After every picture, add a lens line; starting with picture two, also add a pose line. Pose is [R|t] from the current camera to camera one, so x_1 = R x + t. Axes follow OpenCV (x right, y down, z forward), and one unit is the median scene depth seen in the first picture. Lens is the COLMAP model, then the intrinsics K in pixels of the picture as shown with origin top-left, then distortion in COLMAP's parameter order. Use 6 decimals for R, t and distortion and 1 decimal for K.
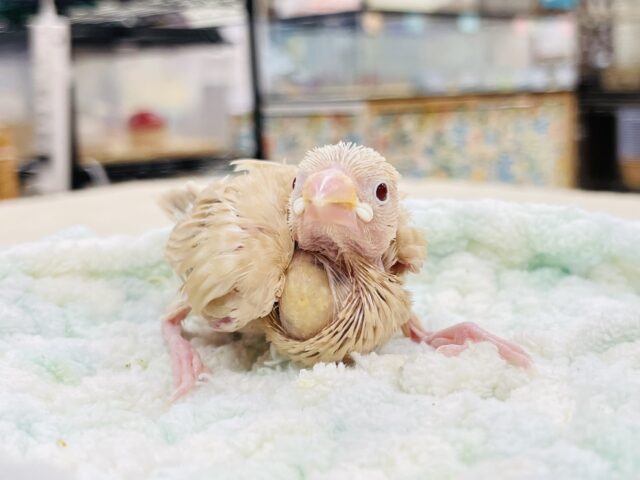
lens RADIAL K [[964.5, 0, 320.0], [0, 964.5, 240.0], [0, 0, 1]] dist [0.081375, -0.013960]
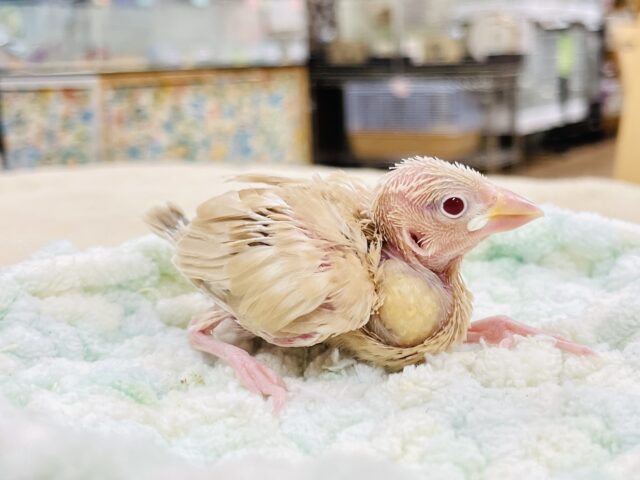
lens RADIAL K [[964.5, 0, 320.0], [0, 964.5, 240.0], [0, 0, 1]] dist [0.081375, -0.013960]
pose [[0.965219, -0.050158, 0.256584, -0.280723], [0.043575, 0.998560, 0.031280, -0.039548], [-0.257784, -0.019011, 0.966016, -0.013979]]
